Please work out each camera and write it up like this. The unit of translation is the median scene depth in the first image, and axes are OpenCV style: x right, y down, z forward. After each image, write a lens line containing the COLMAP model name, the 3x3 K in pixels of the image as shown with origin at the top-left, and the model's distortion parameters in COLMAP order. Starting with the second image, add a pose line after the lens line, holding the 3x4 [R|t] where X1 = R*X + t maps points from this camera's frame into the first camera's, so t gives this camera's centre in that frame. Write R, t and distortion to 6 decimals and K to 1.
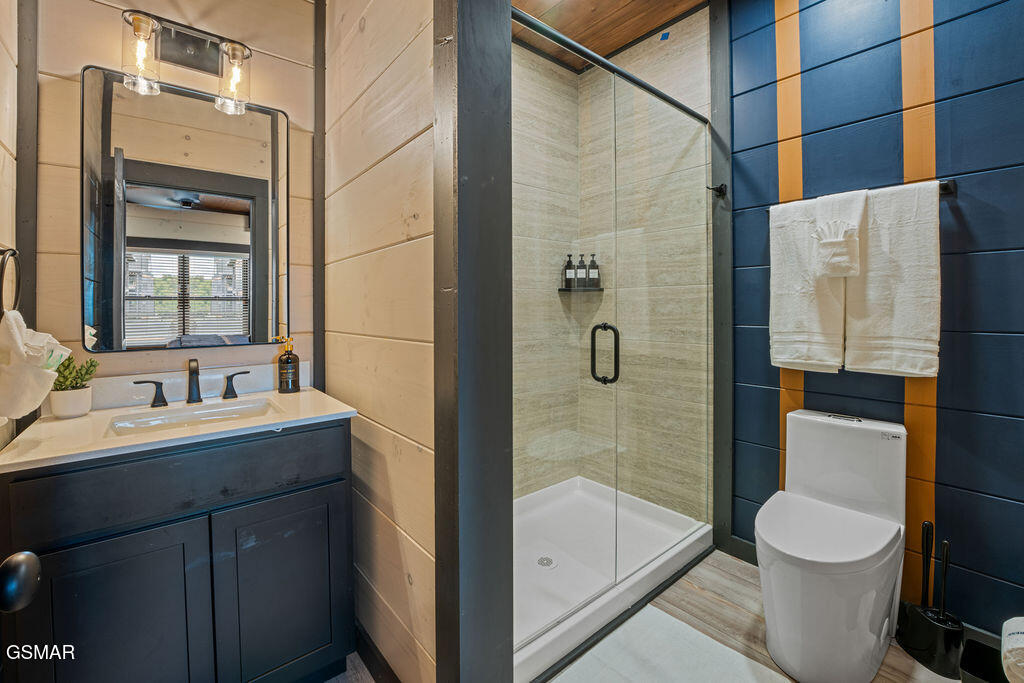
lens RADIAL K [[430.0, 0, 506.1], [0, 430.0, 314.6], [0, 0, 1]] dist [-0.025277, 0.001689]
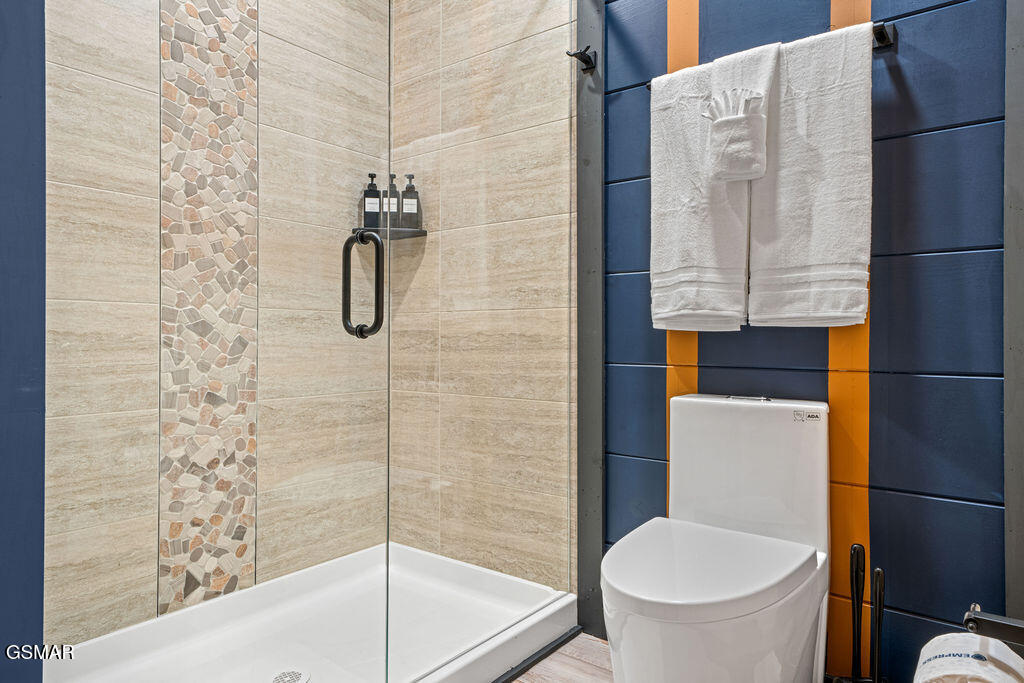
lens RADIAL K [[635.1, 0, 508.2], [0, 635.1, 341.6], [0, 0, 1]] dist [0.018176, -0.008293]
pose [[0.975105, 0.008251, 0.221589, 0.191551], [-0.006912, 0.999953, -0.006820, 0.141409], [-0.221635, 0.005118, 0.975116, 0.111174]]
